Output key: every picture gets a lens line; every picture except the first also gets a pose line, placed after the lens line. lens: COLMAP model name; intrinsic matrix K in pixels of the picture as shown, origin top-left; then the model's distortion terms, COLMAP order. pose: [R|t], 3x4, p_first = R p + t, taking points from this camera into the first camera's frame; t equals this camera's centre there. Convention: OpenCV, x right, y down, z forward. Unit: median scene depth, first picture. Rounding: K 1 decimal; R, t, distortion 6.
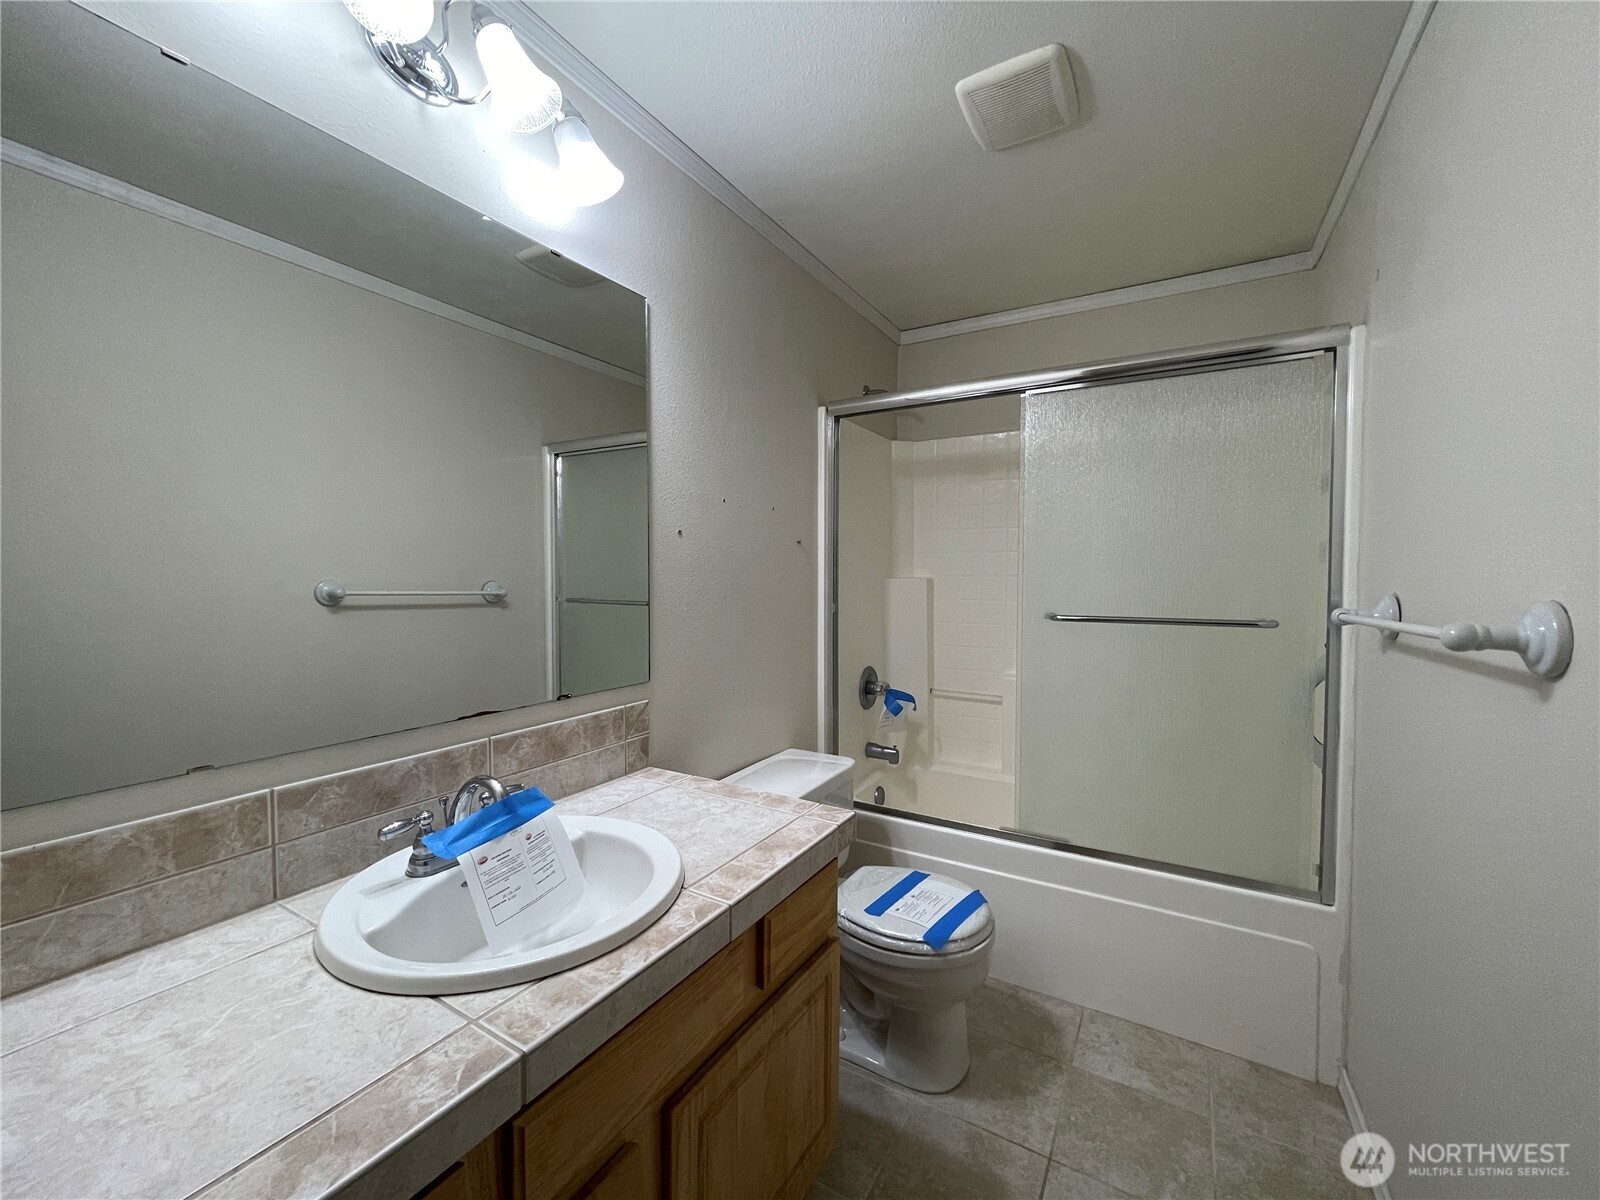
lens RADIAL K [[643.2, 0, 800.0], [0, 643.2, 600.0], [0, 0, 1]] dist [-0.000897, -0.000138]
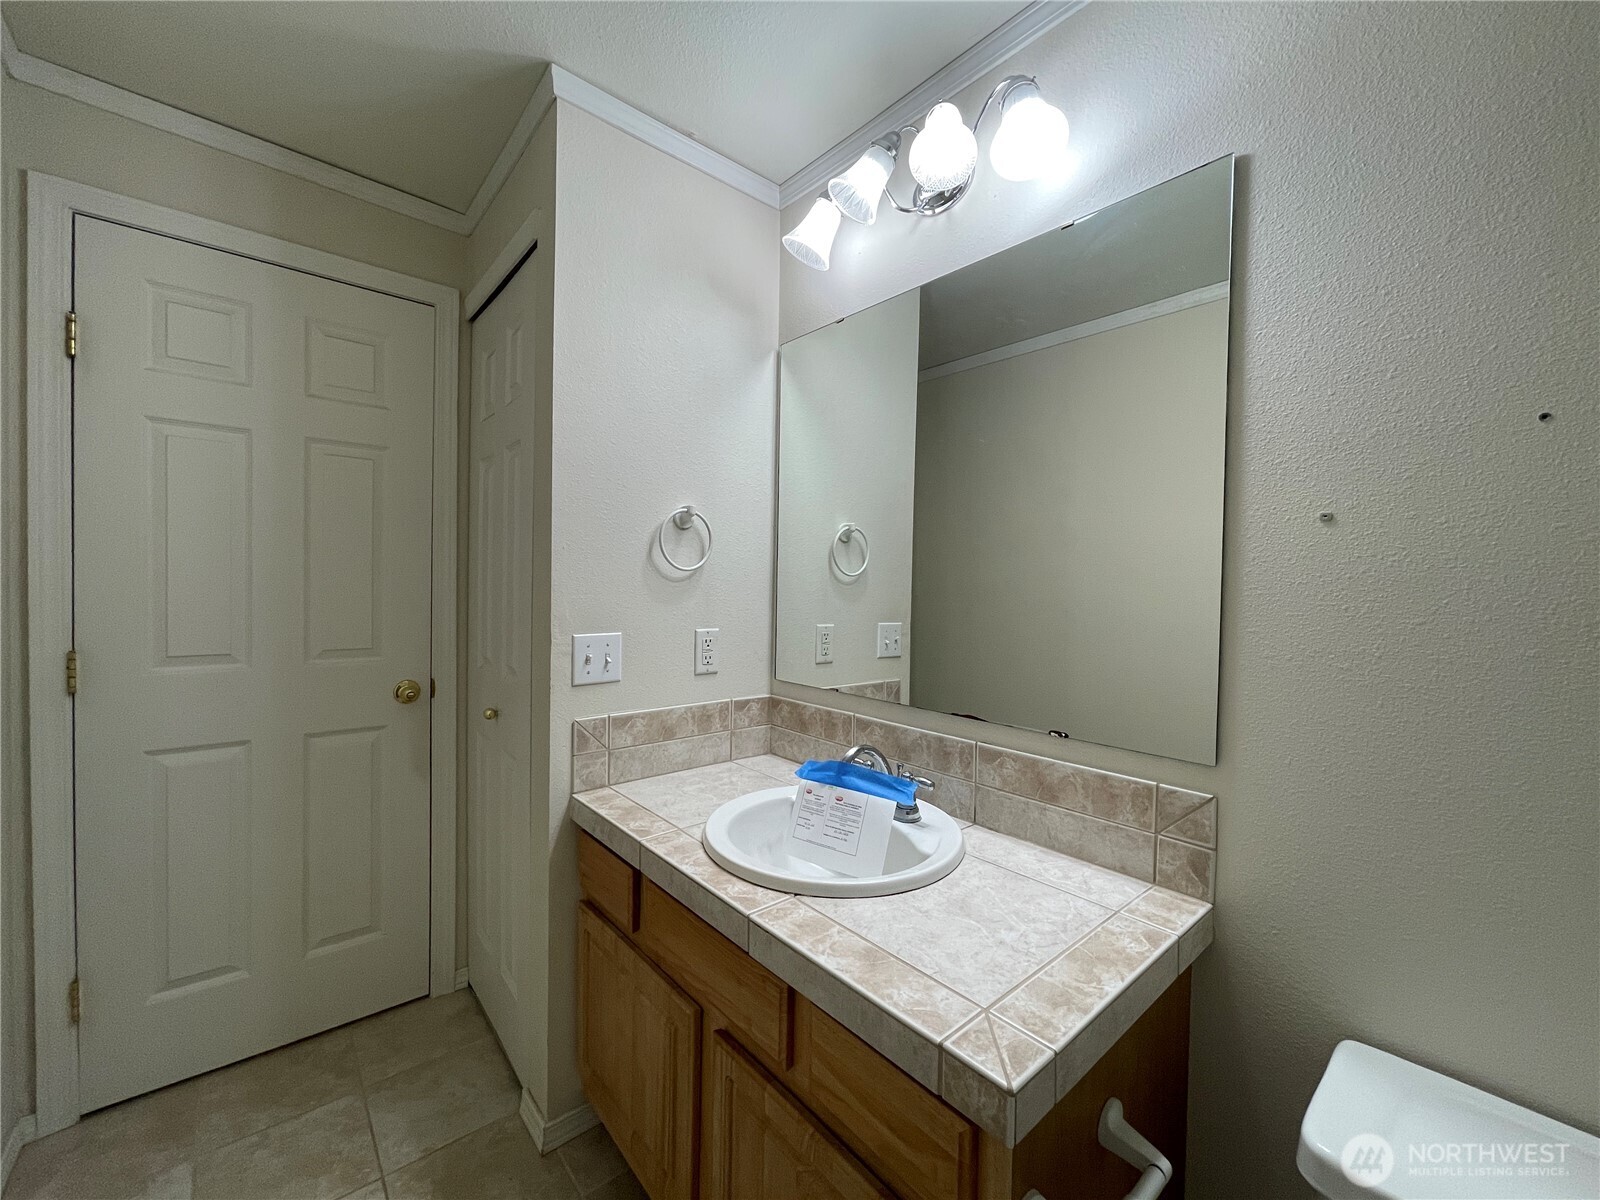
lens RADIAL K [[592.3, 0, 755.3], [0, 592.3, 597.1], [0, 0, 1]] dist [-0.000250, -0.000076]
pose [[-0.312762, 0.014873, -0.949715, 0.566795], [-0.059595, 0.997600, 0.035249, -0.039283], [0.947960, 0.067623, -0.311125, 0.949057]]
